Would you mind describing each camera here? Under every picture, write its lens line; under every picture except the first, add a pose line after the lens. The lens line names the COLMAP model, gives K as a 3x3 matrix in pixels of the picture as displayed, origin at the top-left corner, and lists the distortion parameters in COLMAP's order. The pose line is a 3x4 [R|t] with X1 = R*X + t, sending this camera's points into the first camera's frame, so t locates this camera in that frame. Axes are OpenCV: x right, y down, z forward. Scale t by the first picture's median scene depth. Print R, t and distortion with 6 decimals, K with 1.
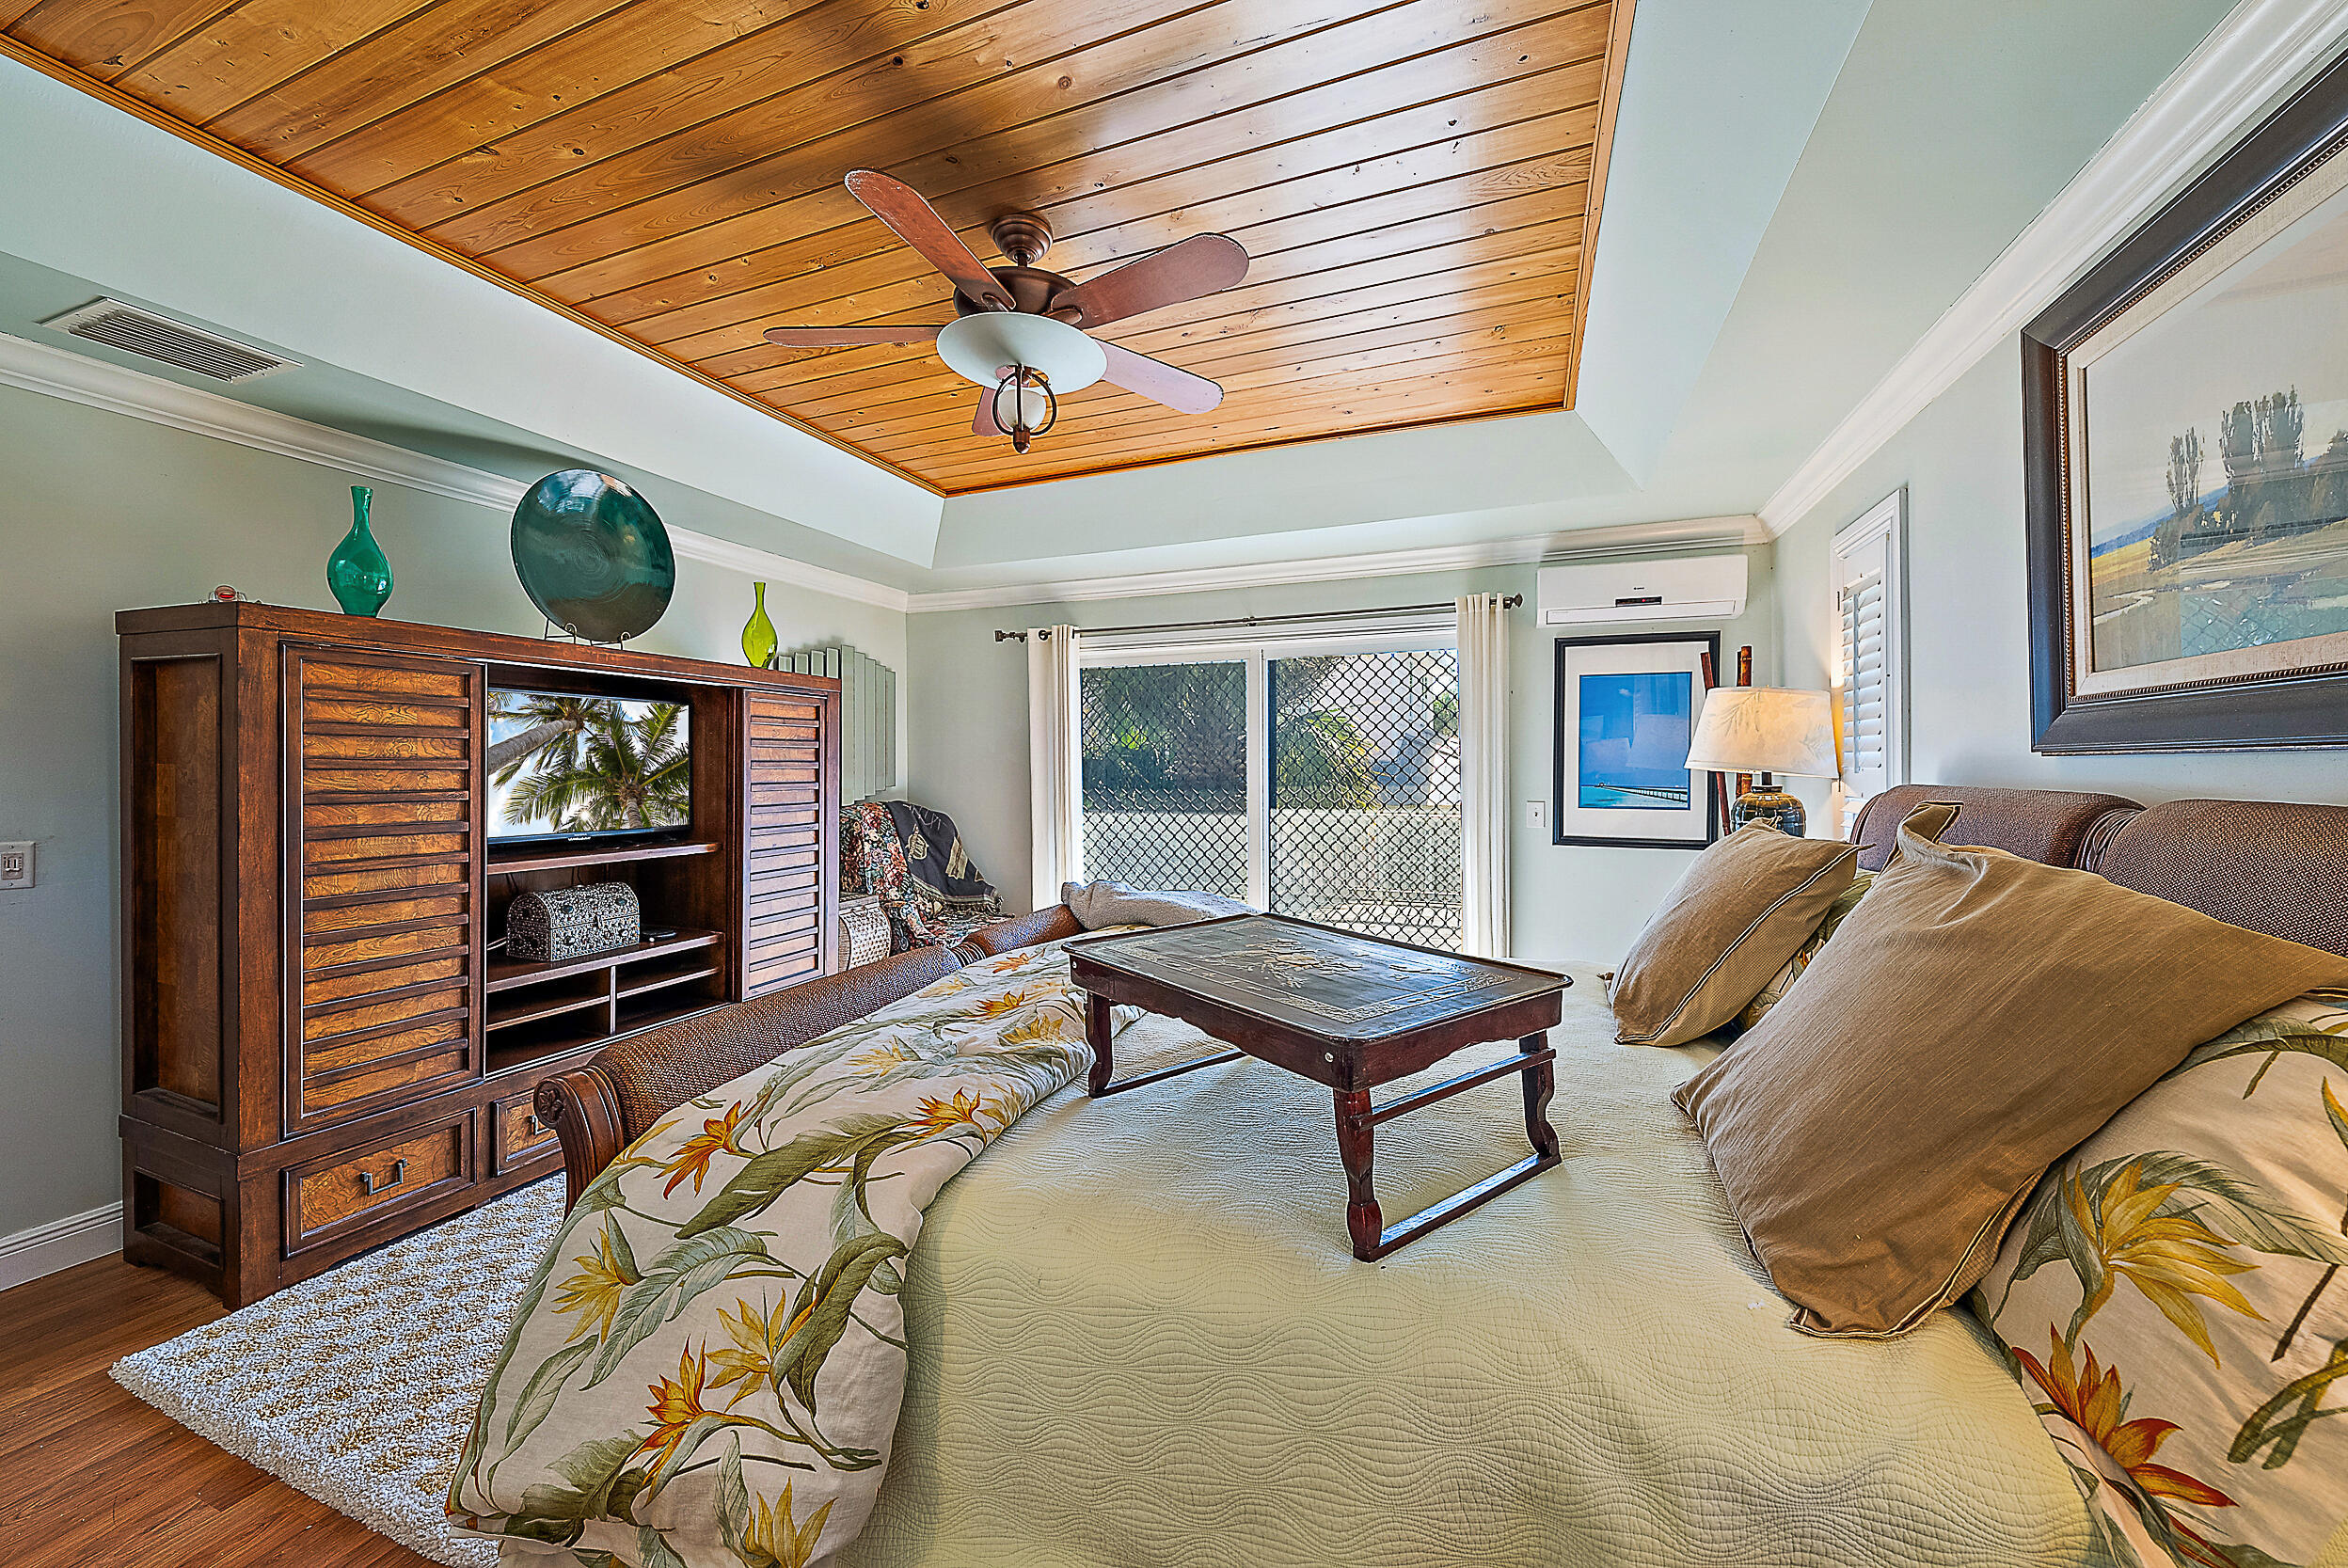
lens RADIAL K [[870.6, 0, 1200.9], [0, 870.6, 767.9], [0, 0, 1]] dist [-0.001928, -0.000007]
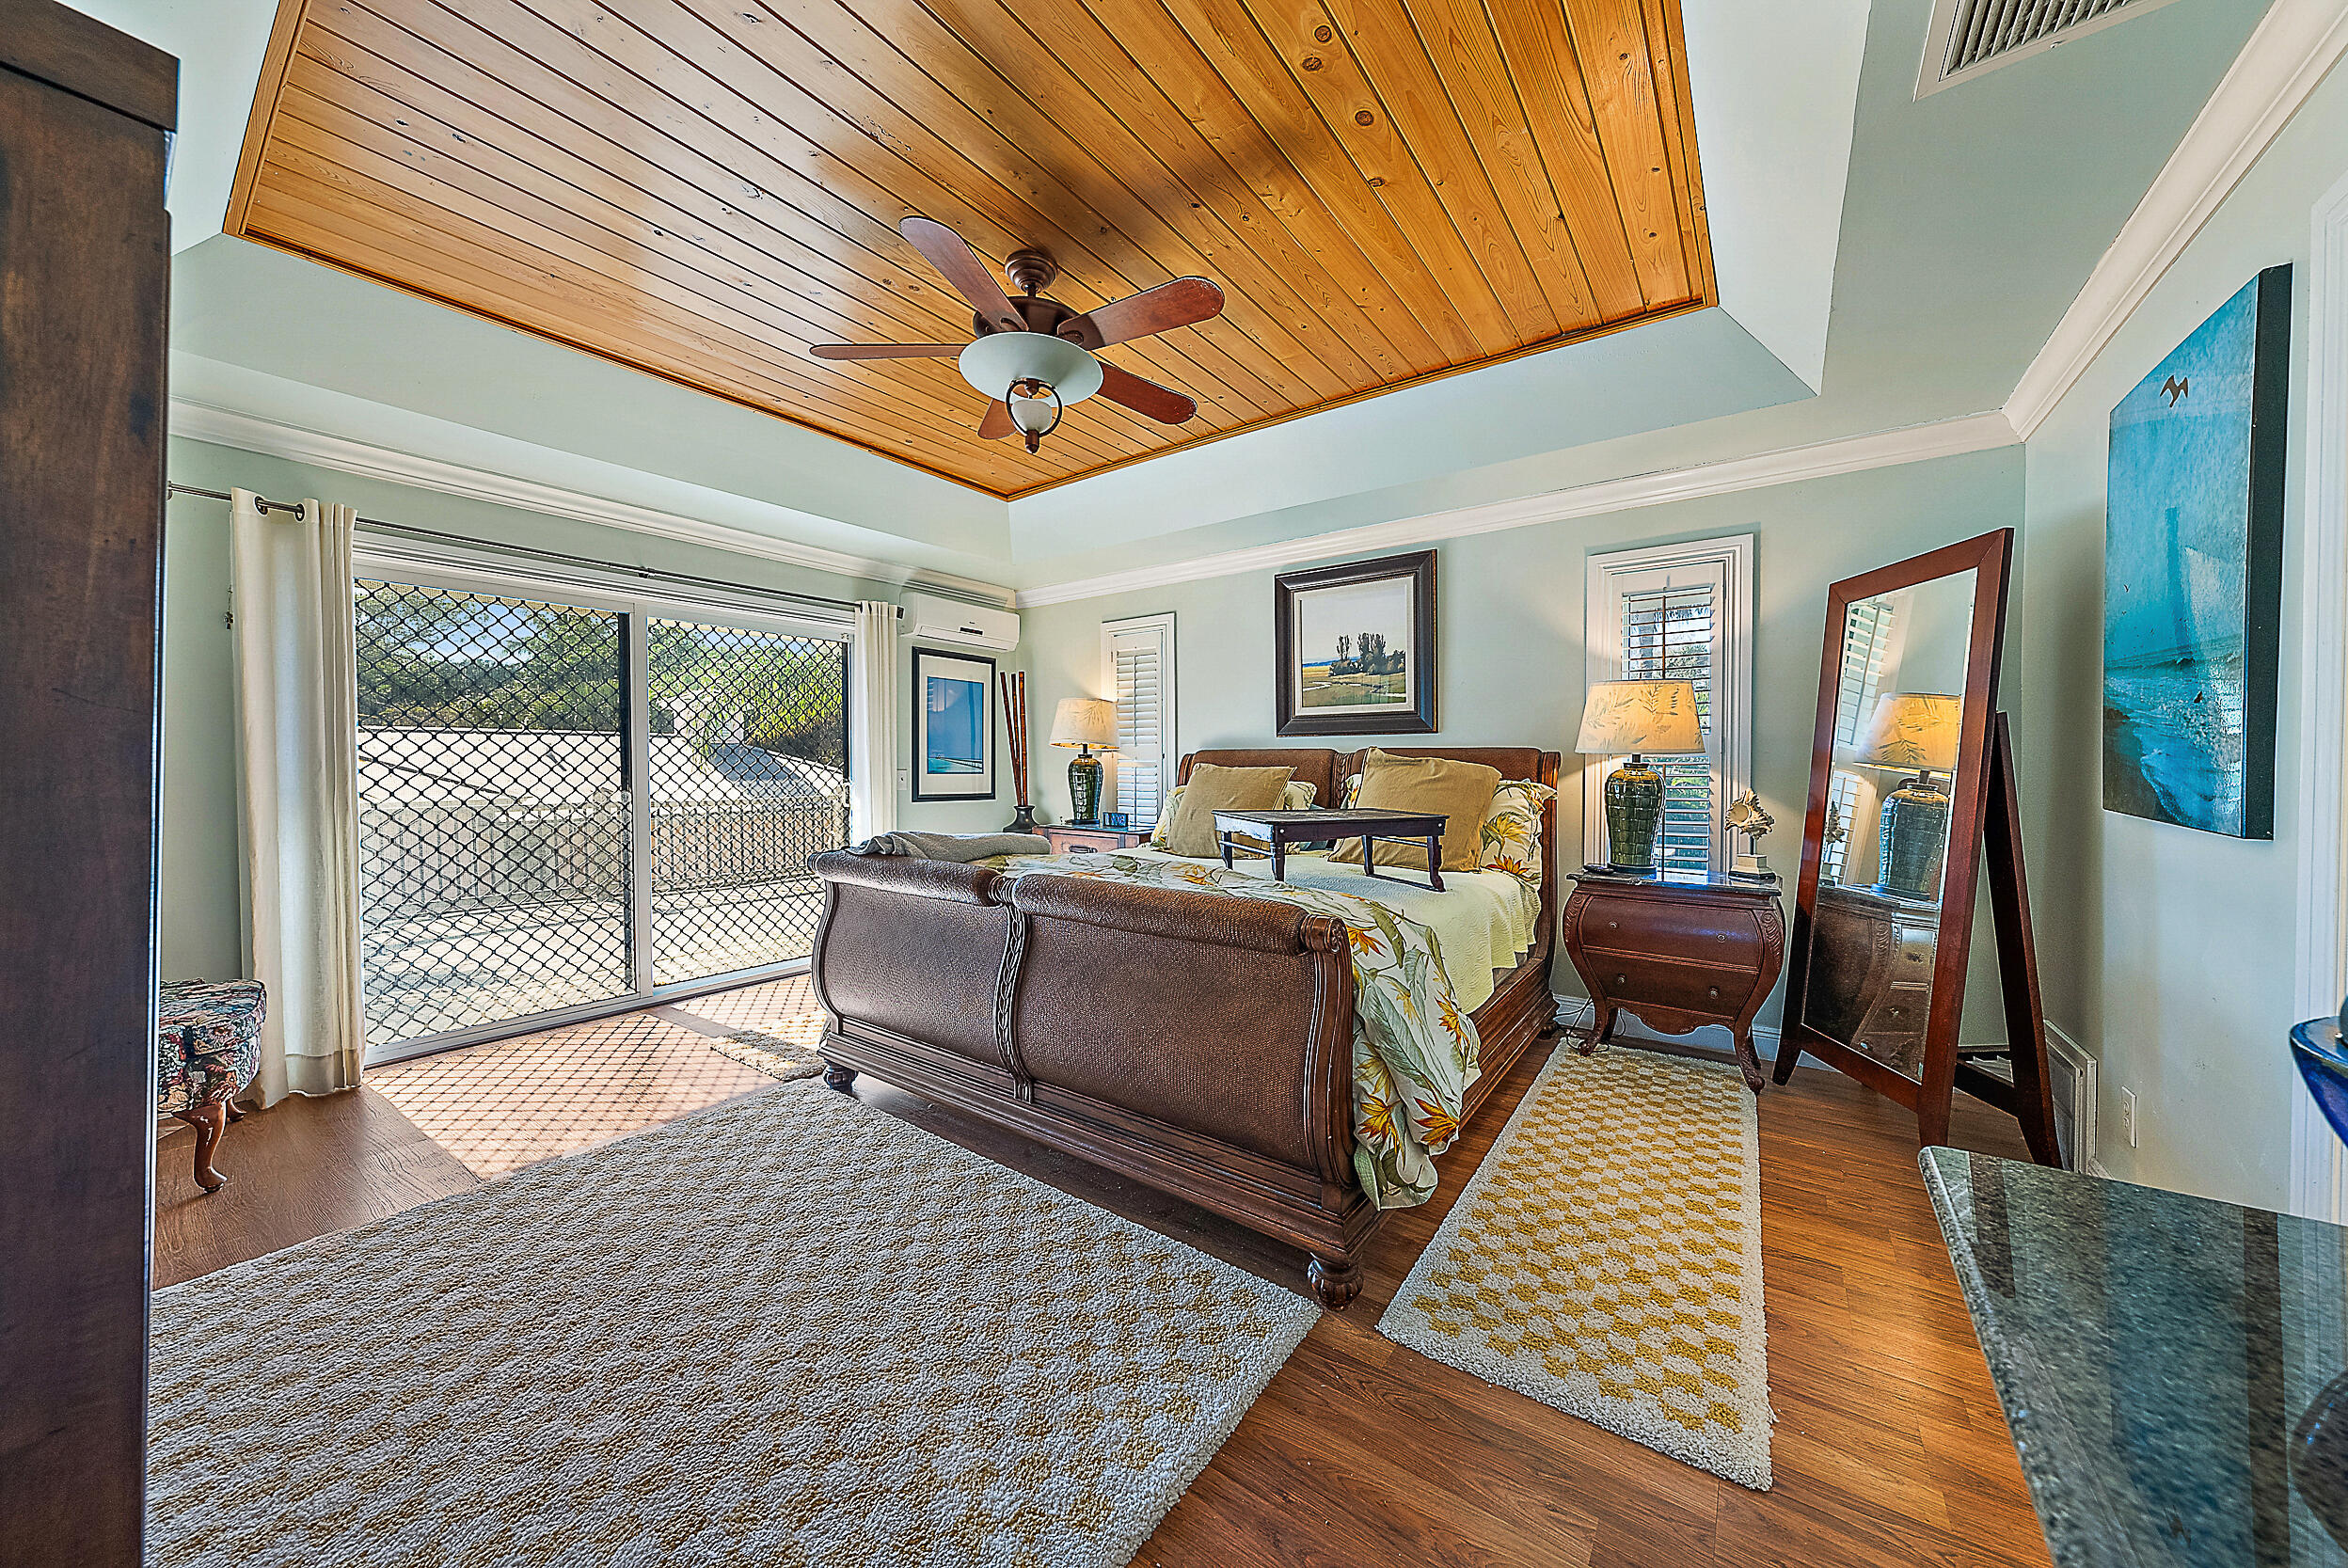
lens RADIAL K [[805.1, 0, 1186.7], [0, 805.1, 753.3], [0, 0, 1]] dist [0.000362, 0.000007]
pose [[0.249274, 0.018304, 0.968260, -0.711061], [0.000722, 0.999818, -0.019086, 0.039280], [-0.968433, 0.005457, 0.249215, 0.309809]]
